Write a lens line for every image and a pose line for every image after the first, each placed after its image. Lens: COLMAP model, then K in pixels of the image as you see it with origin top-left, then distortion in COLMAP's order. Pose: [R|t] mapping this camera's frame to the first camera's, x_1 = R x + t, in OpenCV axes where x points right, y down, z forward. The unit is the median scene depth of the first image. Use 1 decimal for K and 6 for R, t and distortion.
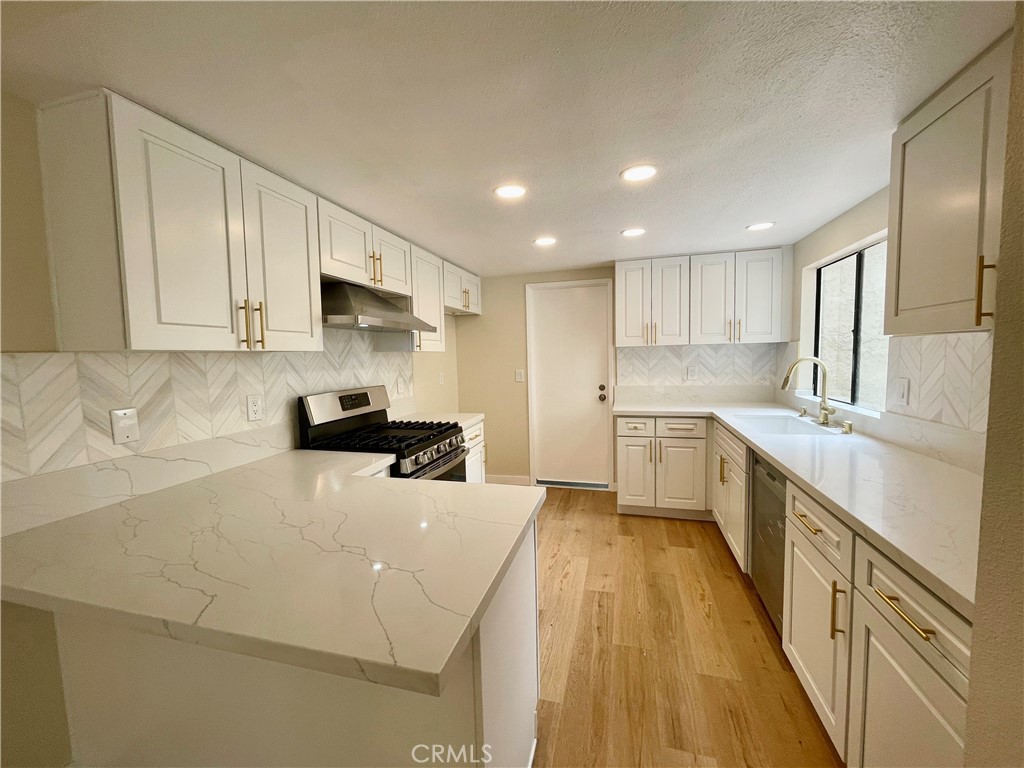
lens RADIAL K [[422.6, 0, 506.8], [0, 422.6, 383.5], [0, 0, 1]] dist [-0.003190, -0.000336]
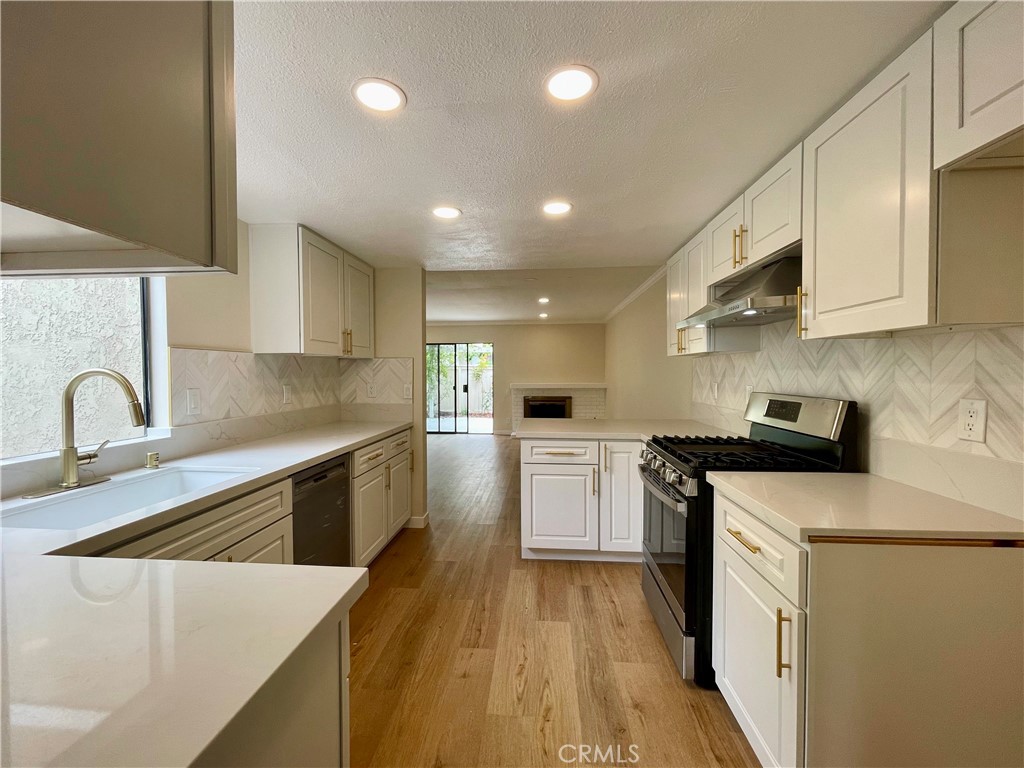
lens RADIAL K [[422.6, 0, 510.1], [0, 422.6, 380.8], [0, 0, 1]] dist [-0.003190, -0.000336]
pose [[-0.979899, 0.031701, -0.196957, 0.296324], [0.014116, 0.995837, 0.090053, -0.092411], [0.198992, 0.085462, -0.976268, 1.732697]]
